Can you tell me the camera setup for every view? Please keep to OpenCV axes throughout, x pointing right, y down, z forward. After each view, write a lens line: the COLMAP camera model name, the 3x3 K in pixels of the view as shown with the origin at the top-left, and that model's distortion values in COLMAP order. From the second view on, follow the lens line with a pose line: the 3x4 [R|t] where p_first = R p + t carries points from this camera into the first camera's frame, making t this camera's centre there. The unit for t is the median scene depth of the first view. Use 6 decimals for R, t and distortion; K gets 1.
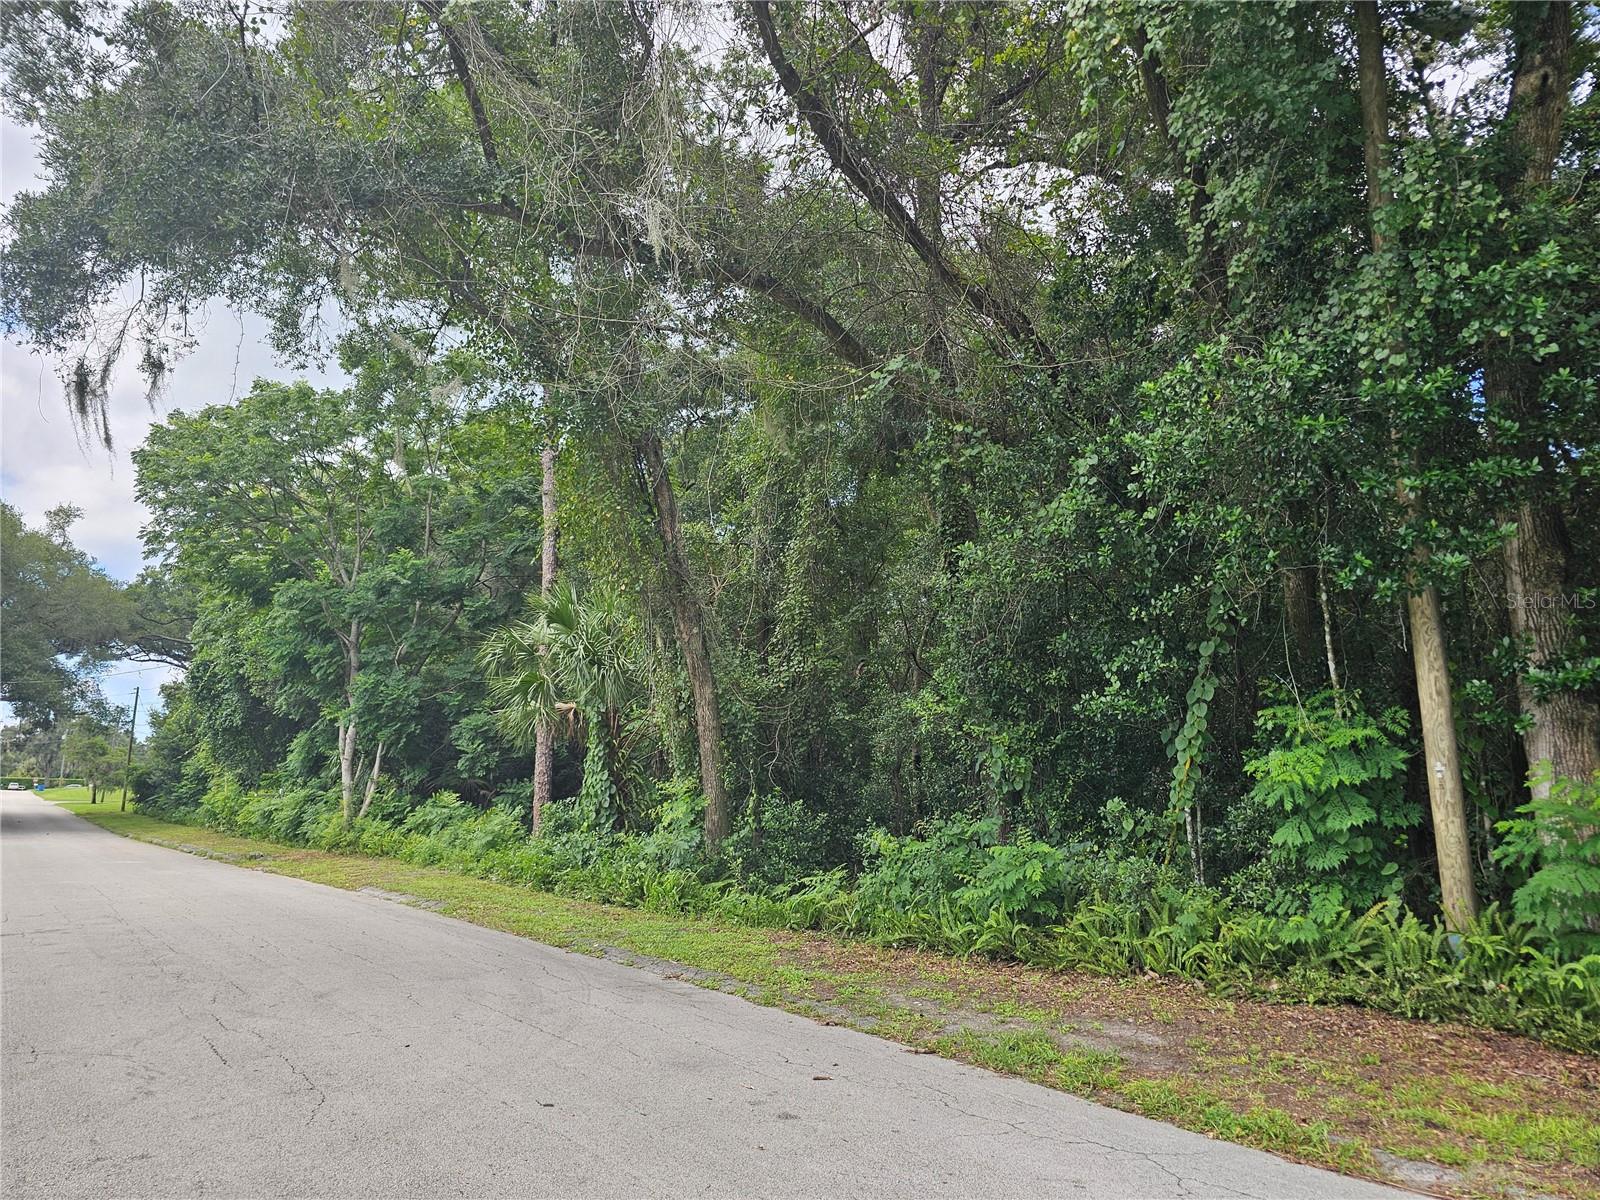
lens RADIAL K [[1050.7, 0, 800.0], [0, 1050.7, 600.0], [0, 0, 1]] dist [0.051897, -0.046516]
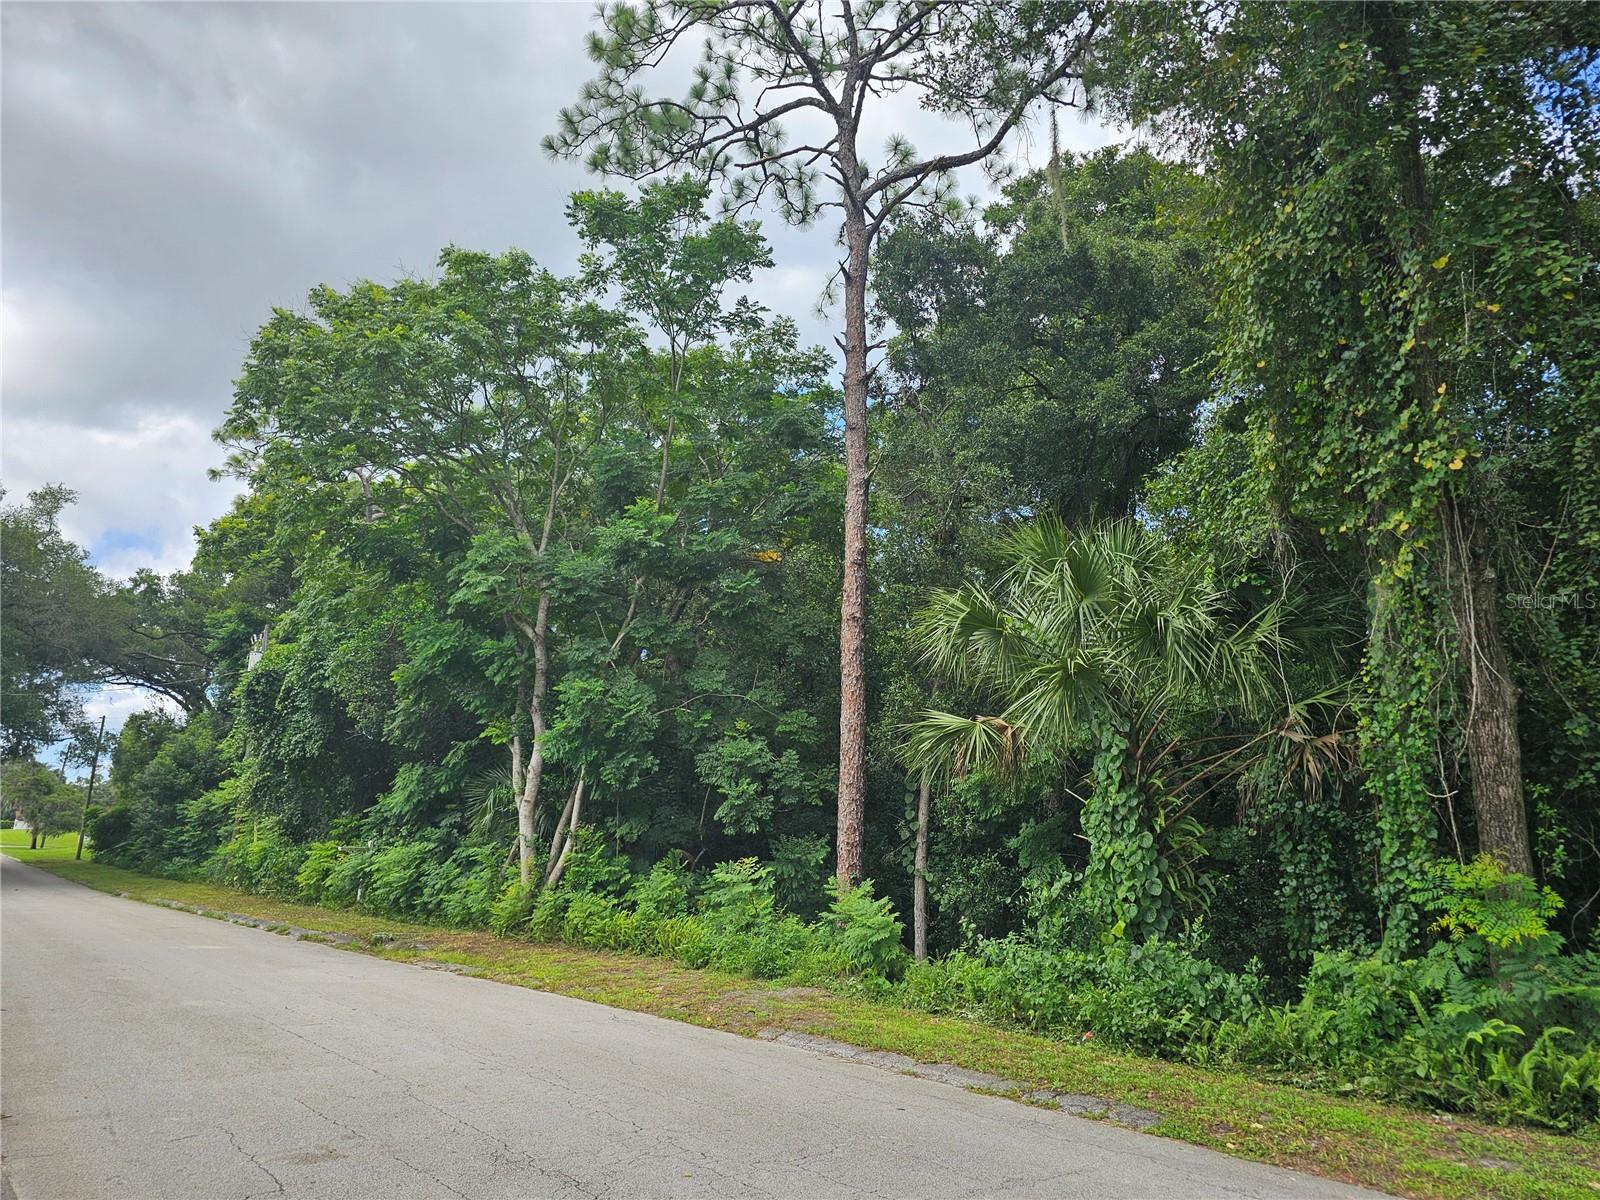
lens RADIAL K [[1050.7, 0, 800.0], [0, 1050.7, 600.0], [0, 0, 1]] dist [0.051897, -0.046516]
pose [[0.998260, 0.033570, 0.048479, -0.722995], [-0.030972, 0.998093, -0.053392, 0.123215], [-0.050179, 0.051797, 0.997396, 0.725707]]
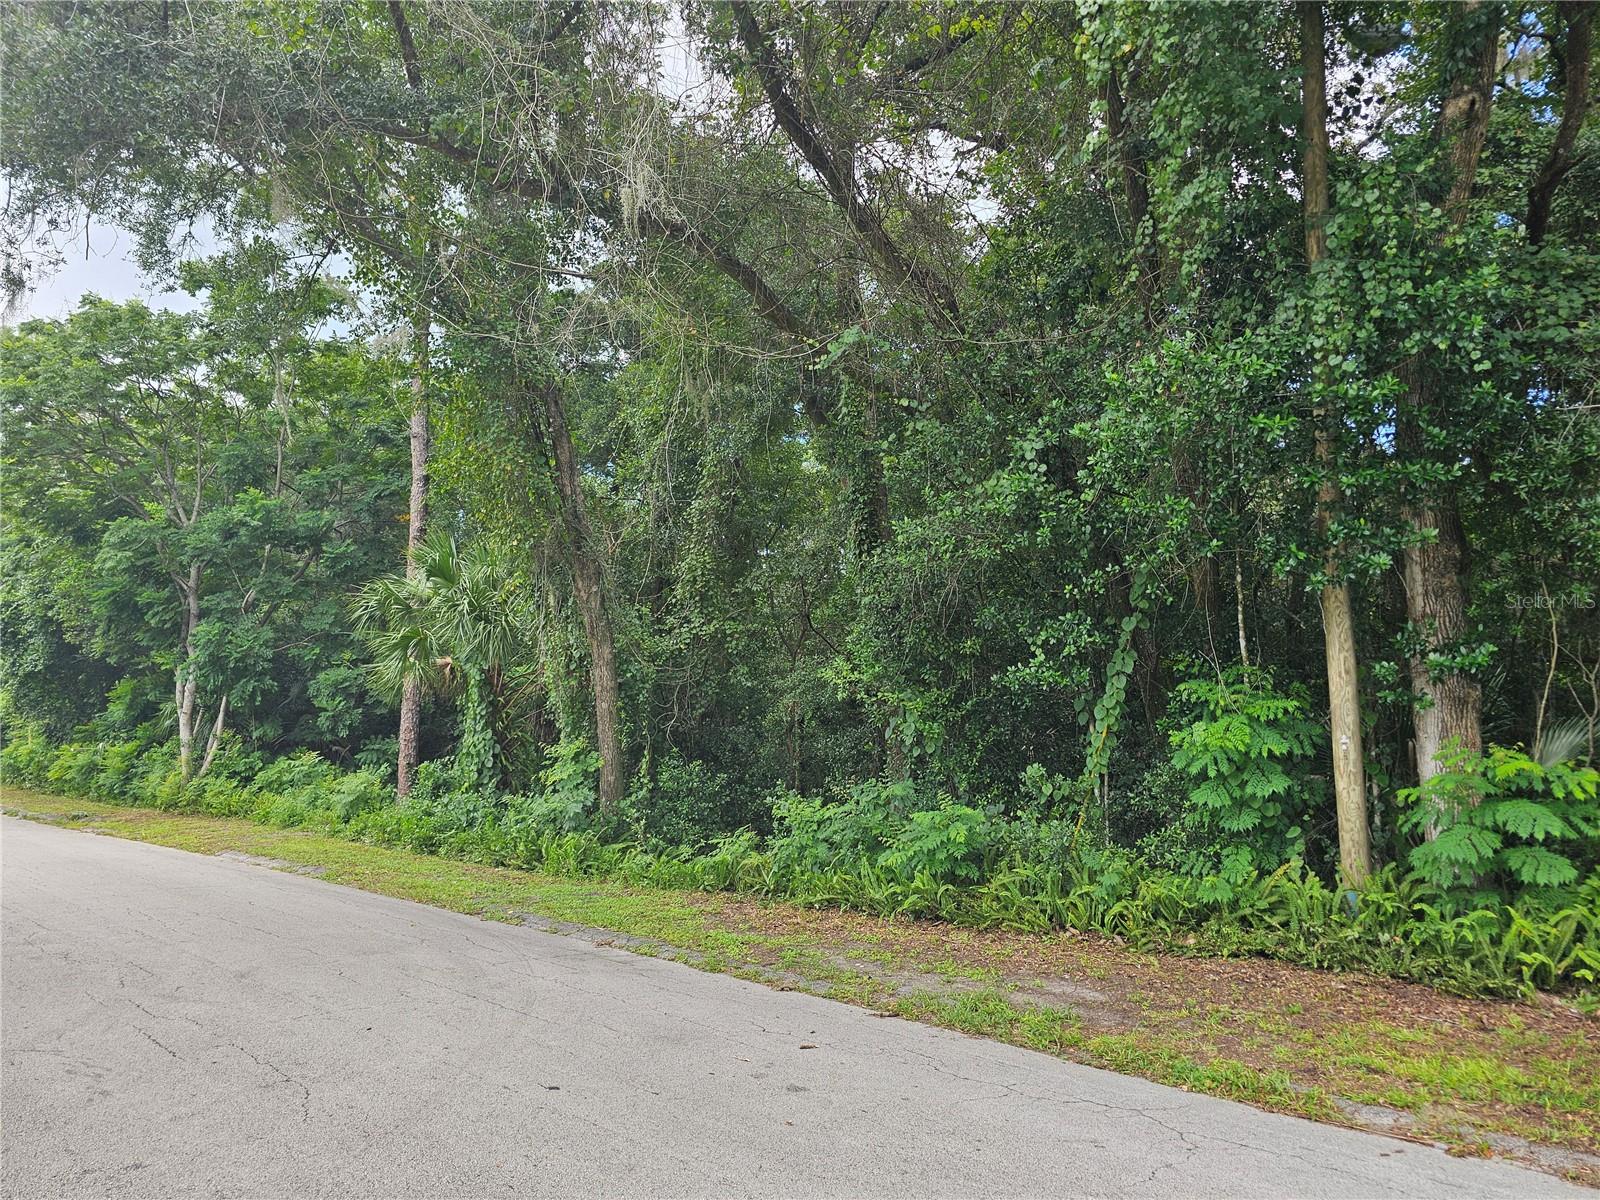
lens RADIAL K [[1050.7, 0, 800.0], [0, 1050.7, 600.0], [0, 0, 1]] dist [0.051897, -0.046516]
pose [[0.989128, 0.022363, 0.145344, -0.079805], [-0.028890, 0.998659, 0.042954, -0.012064], [-0.144188, -0.046686, 0.988448, 0.007758]]
